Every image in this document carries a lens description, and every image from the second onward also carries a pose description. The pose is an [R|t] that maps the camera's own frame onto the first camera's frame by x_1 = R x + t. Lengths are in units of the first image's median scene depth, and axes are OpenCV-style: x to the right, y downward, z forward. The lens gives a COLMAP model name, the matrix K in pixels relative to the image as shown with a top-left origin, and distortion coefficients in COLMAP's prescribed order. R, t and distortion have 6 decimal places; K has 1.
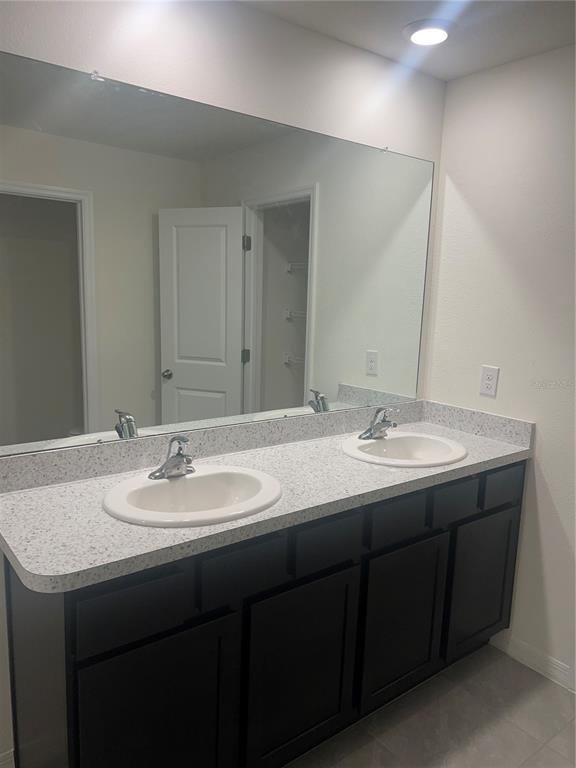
lens RADIAL K [[584.6, 0, 291.5], [0, 584.6, 389.3], [0, 0, 1]] dist [0.048401, -0.024126]
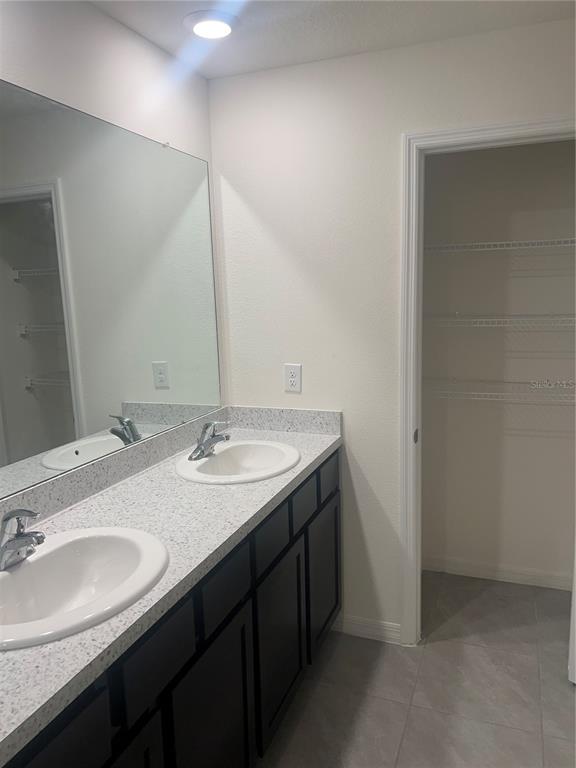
lens RADIAL K [[584.6, 0, 287.8], [0, 584.6, 379.6], [0, 0, 1]] dist [0.048401, -0.024126]
pose [[0.857580, -0.139747, 0.495002, -0.186763], [0.145611, 0.988975, 0.026935, -0.042074], [-0.493309, 0.048979, 0.868474, 0.125582]]
